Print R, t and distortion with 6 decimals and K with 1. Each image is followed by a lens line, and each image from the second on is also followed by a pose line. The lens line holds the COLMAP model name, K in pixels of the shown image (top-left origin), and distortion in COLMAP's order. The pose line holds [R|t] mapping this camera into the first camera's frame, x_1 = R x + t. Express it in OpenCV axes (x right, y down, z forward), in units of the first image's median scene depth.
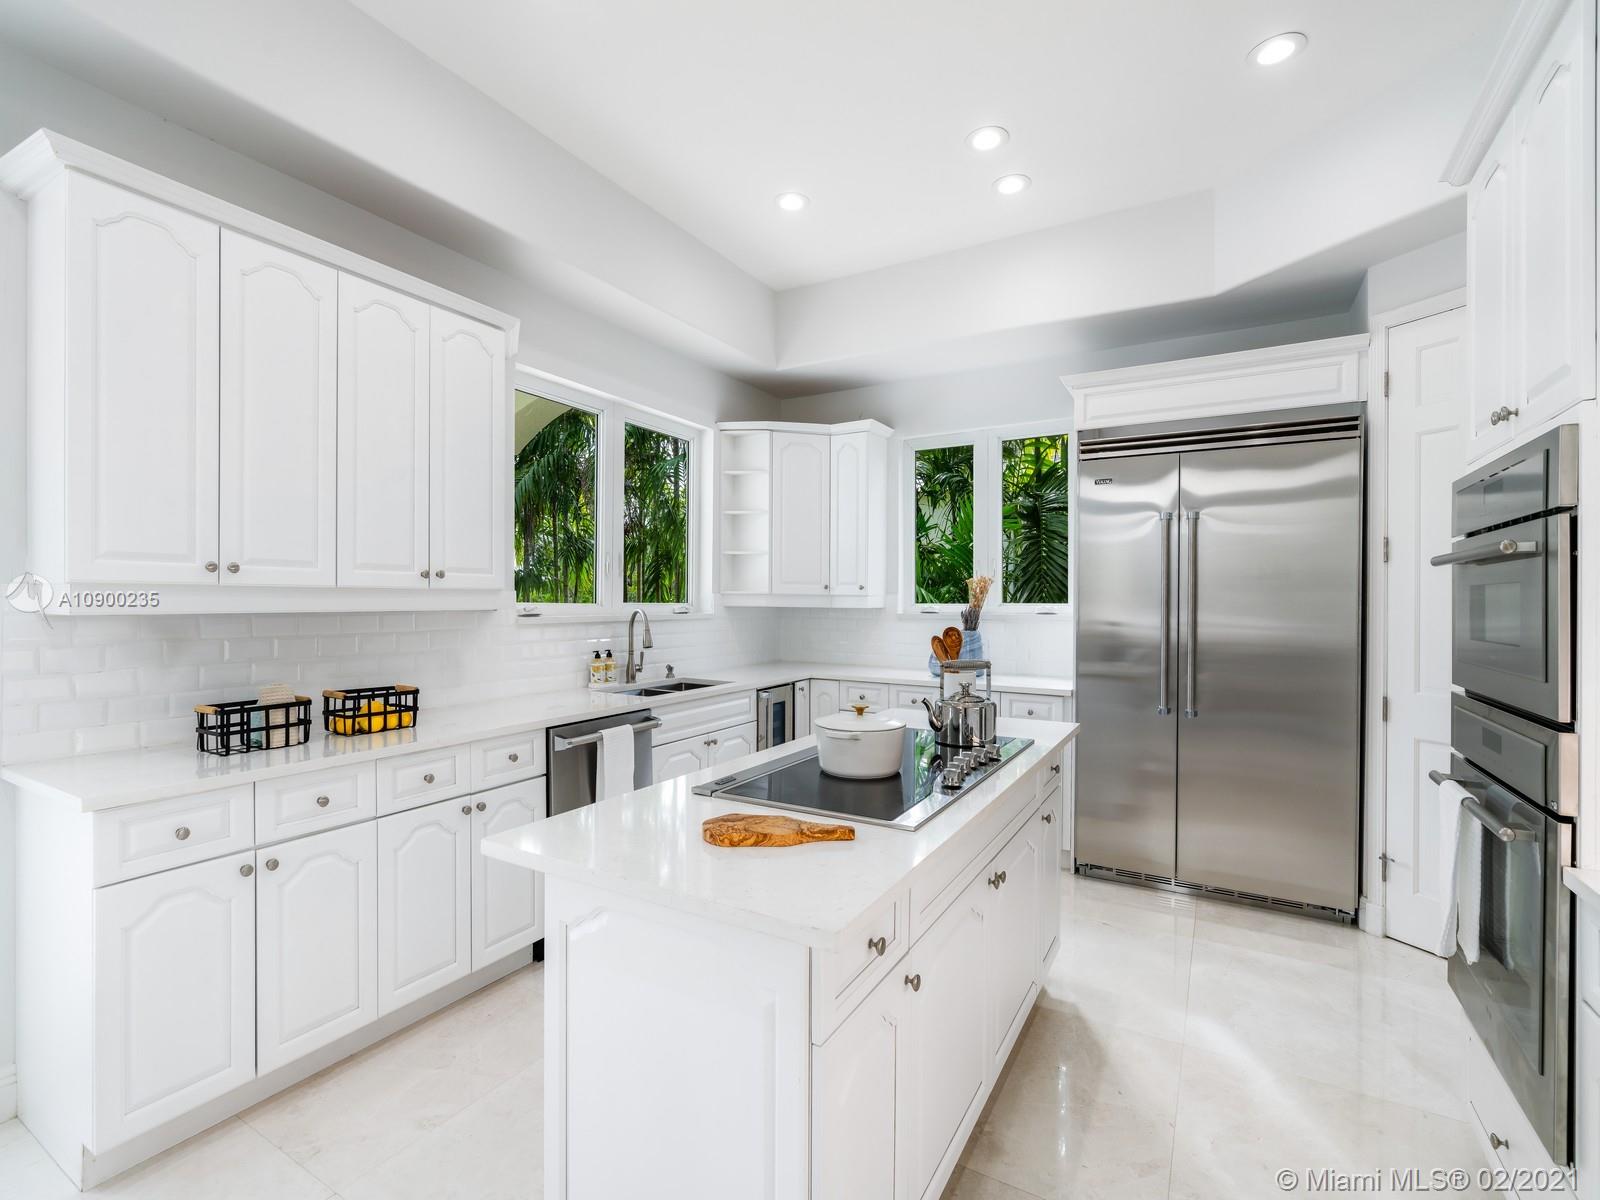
lens RADIAL K [[729.0, 0, 797.8], [0, 729.0, 604.8], [0, 0, 1]] dist [-0.009759, 0.001086]
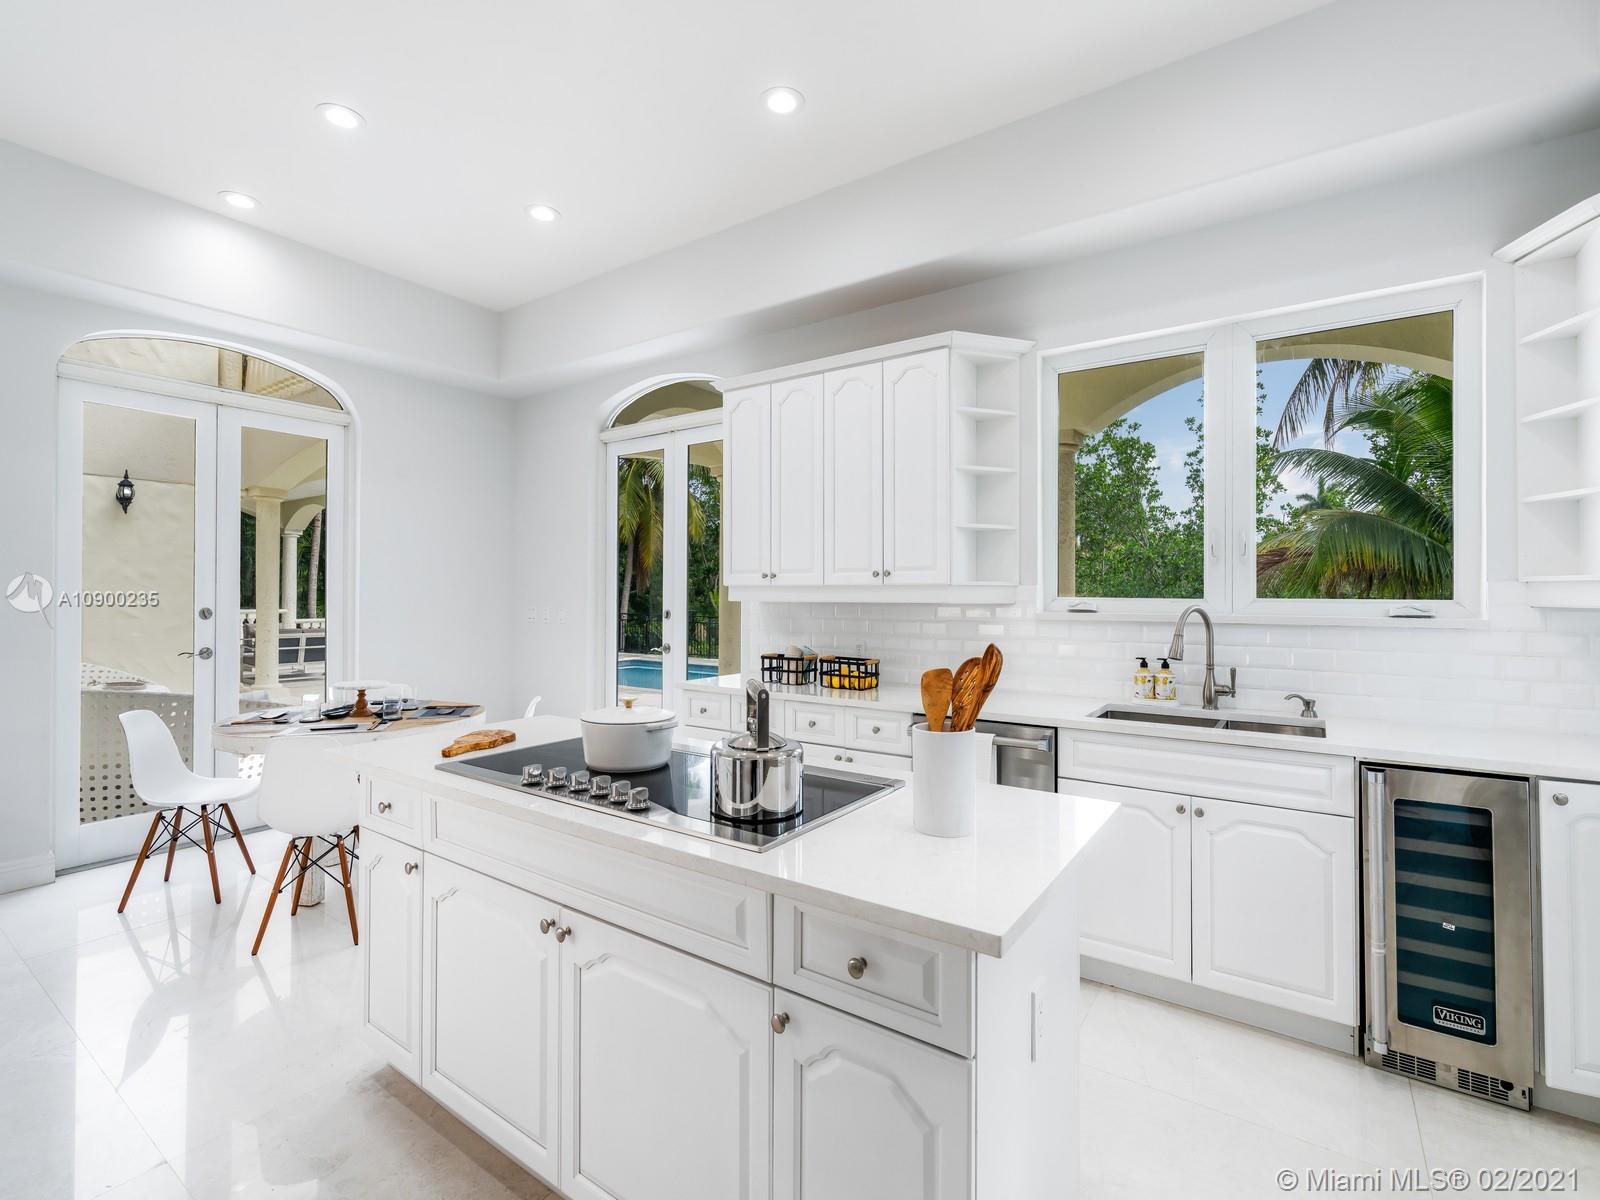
lens RADIAL K [[729.1, 0, 801.9], [0, 729.1, 587.7], [0, 0, 1]] dist [-0.001081, 0.000237]
pose [[-0.078324, -0.012439, -0.996850, 0.549562], [-0.008344, 0.999895, -0.011821, -0.001016], [0.996893, 0.007391, -0.078419, 0.687412]]
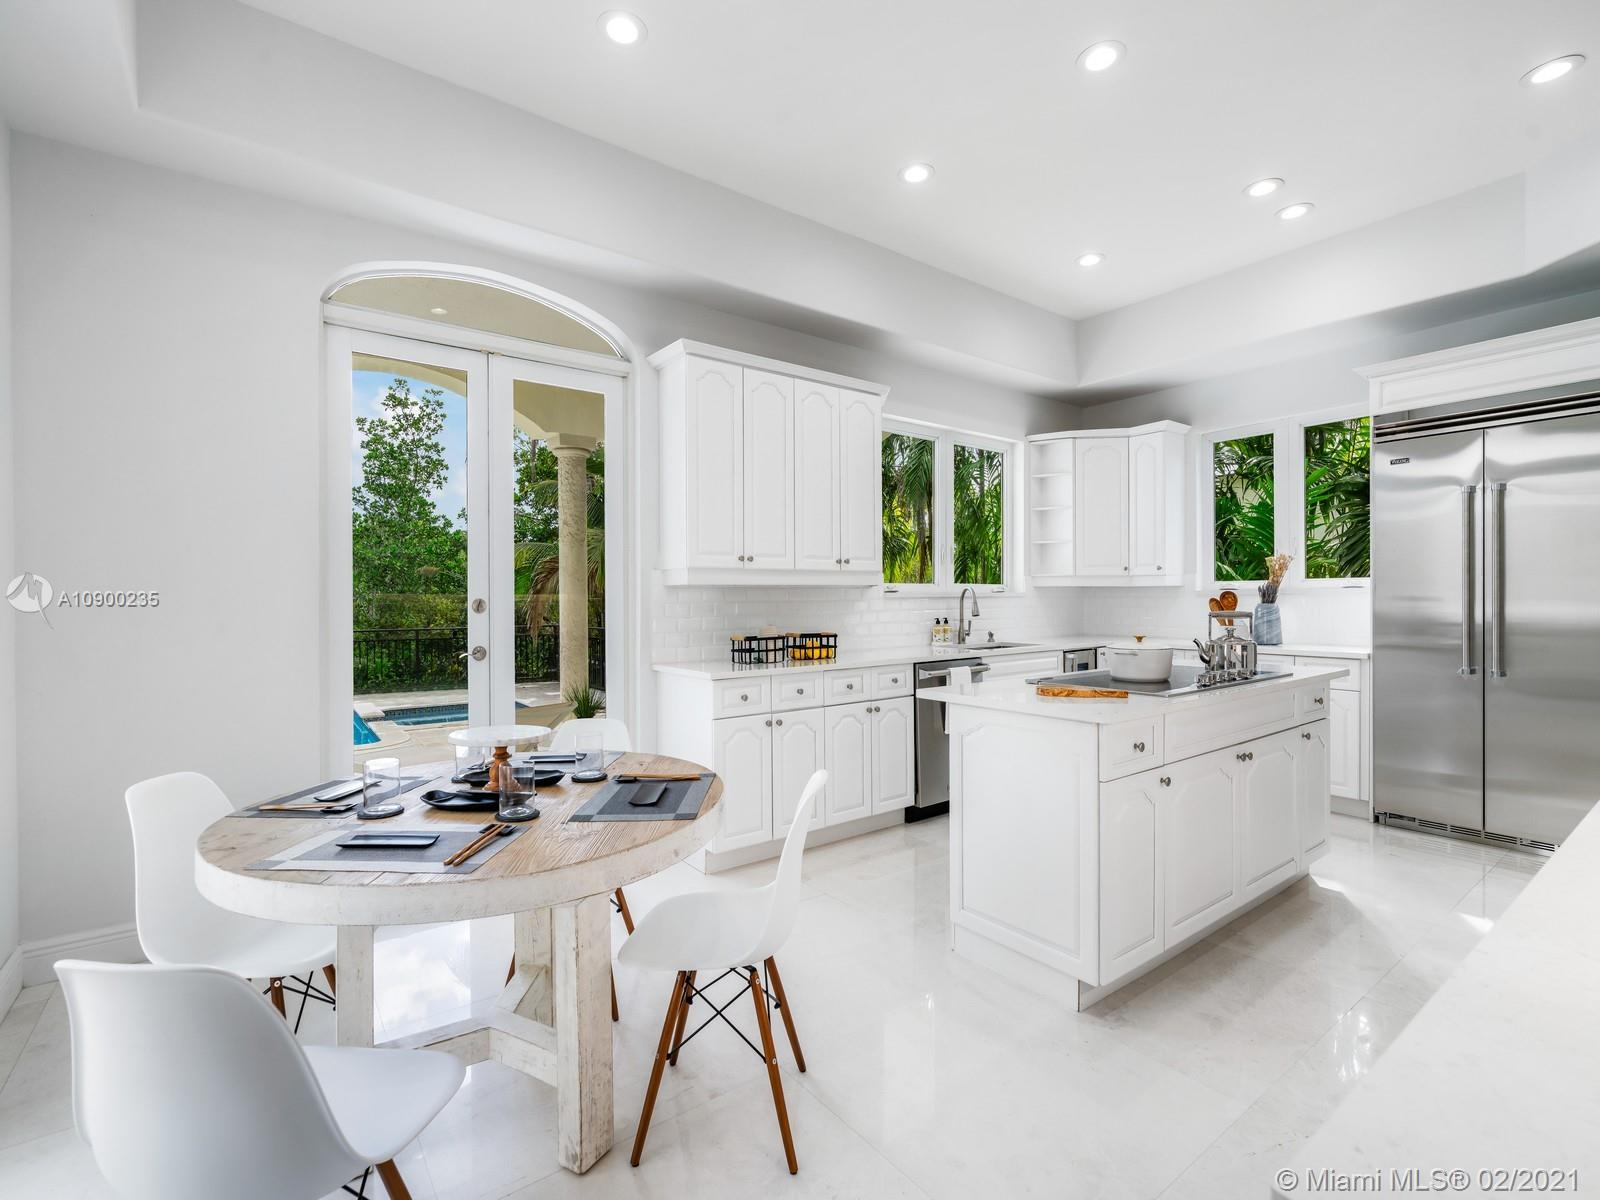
lens RADIAL K [[729.0, 0, 797.8], [0, 729.0, 604.8], [0, 0, 1]] dist [-0.009759, 0.001086]
pose [[0.920789, -0.008421, -0.389970, 0.011667], [0.009397, 0.999956, 0.000595, 0.035034], [0.389948, -0.004213, 0.920827, -0.338503]]
